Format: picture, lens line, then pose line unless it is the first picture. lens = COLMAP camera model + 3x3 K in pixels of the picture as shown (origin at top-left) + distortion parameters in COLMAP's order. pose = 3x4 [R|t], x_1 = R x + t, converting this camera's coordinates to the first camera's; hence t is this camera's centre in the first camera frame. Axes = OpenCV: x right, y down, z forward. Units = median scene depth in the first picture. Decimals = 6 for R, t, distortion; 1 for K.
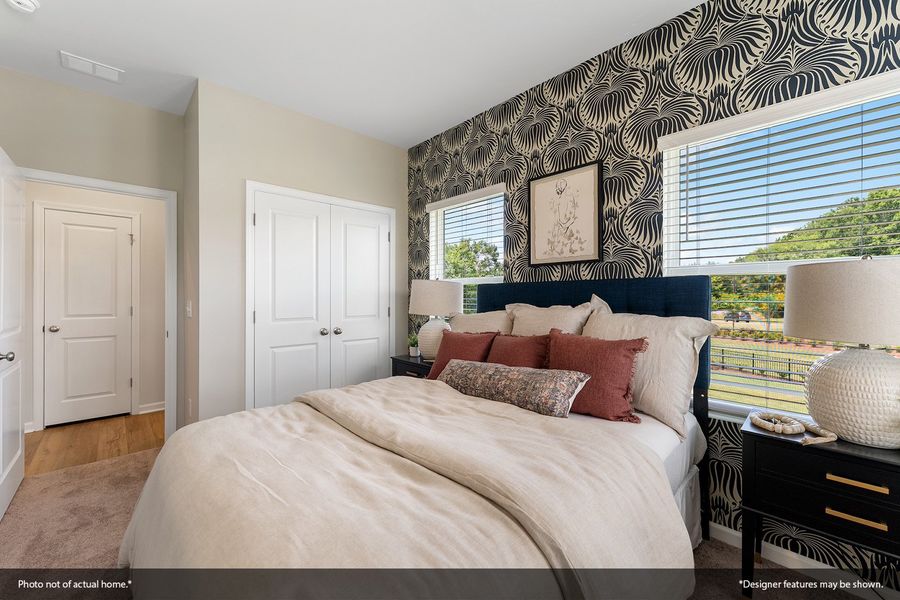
lens RADIAL K [[436.7, 0, 449.7], [0, 436.7, 293.1], [0, 0, 1]] dist [-0.001736, -0.000012]
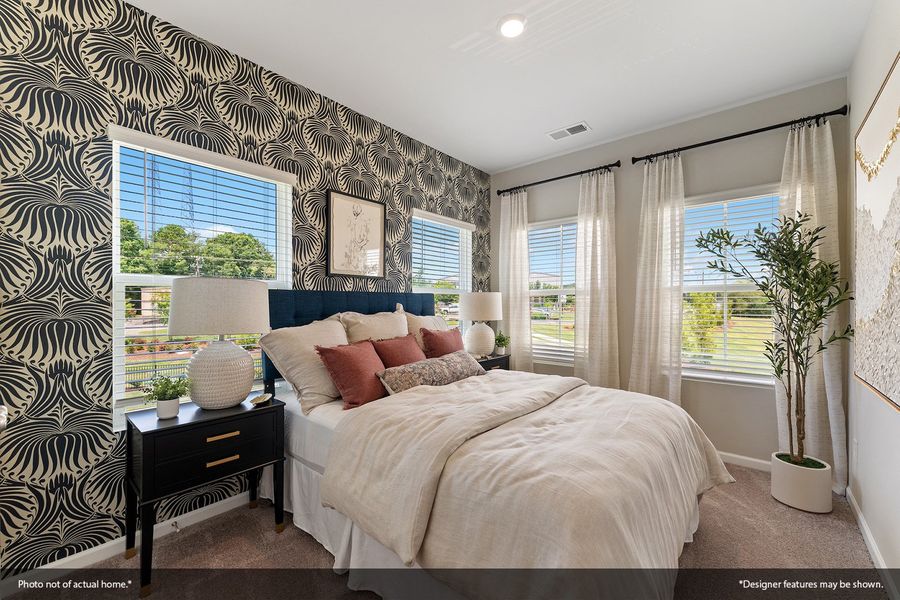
lens RADIAL K [[357.5, 0, 449.1], [0, 357.5, 305.7], [0, 0, 1]] dist [0.000302, -0.000102]
pose [[-0.190263, 0.002227, 0.981731, -0.700746], [-0.001440, 0.999996, -0.002547, 0.011143], [-0.981732, -0.001899, -0.190259, 0.917428]]
